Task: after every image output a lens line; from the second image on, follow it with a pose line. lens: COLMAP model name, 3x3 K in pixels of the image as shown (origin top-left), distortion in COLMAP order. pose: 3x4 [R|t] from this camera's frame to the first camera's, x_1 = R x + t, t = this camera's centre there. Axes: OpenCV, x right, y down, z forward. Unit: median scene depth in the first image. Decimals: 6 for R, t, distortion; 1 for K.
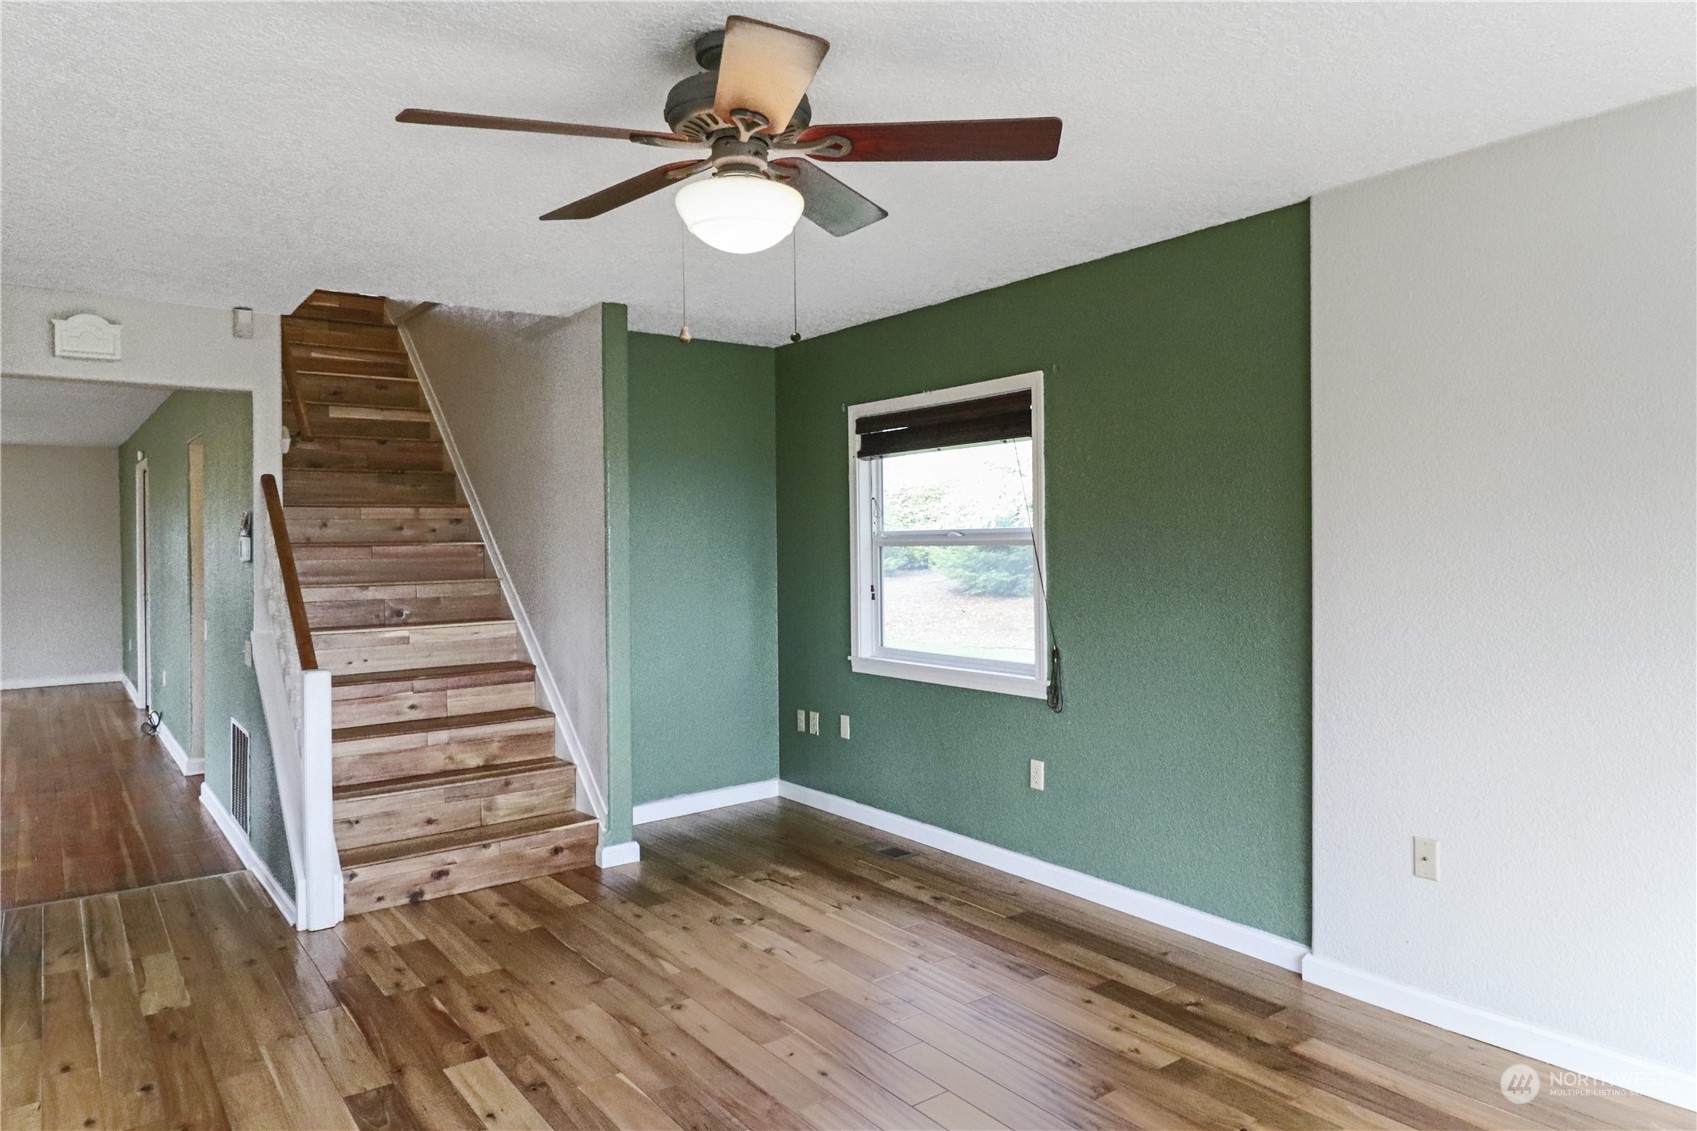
lens RADIAL K [[1115.4, 0, 851.6], [0, 1115.4, 550.9], [0, 0, 1]] dist [-0.000860, -0.000265]
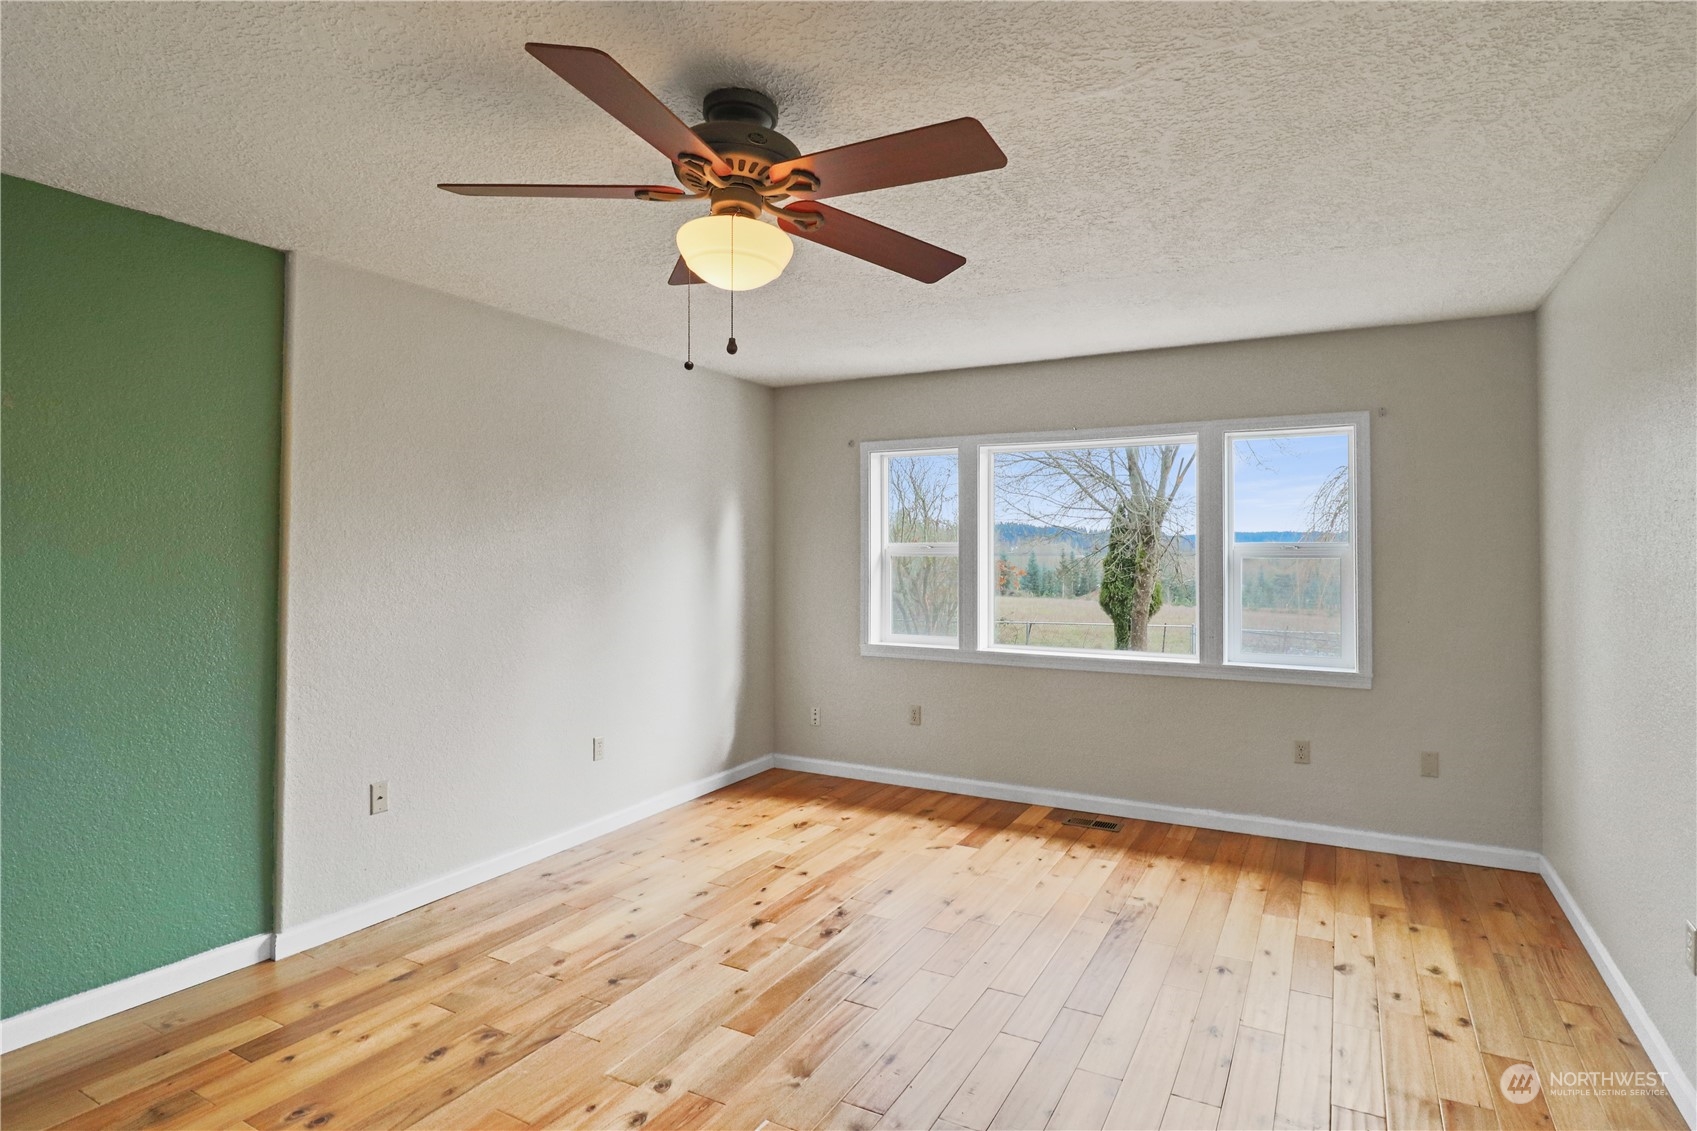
lens RADIAL K [[903.2, 0, 856.2], [0, 903.2, 542.8], [0, 0, 1]] dist [0.000582, -0.000314]
pose [[-0.429964, 0.019114, 0.902644, -0.717058], [0.007741, 0.999817, -0.017484, -0.006731], [-0.902813, -0.000530, -0.430033, 0.954196]]
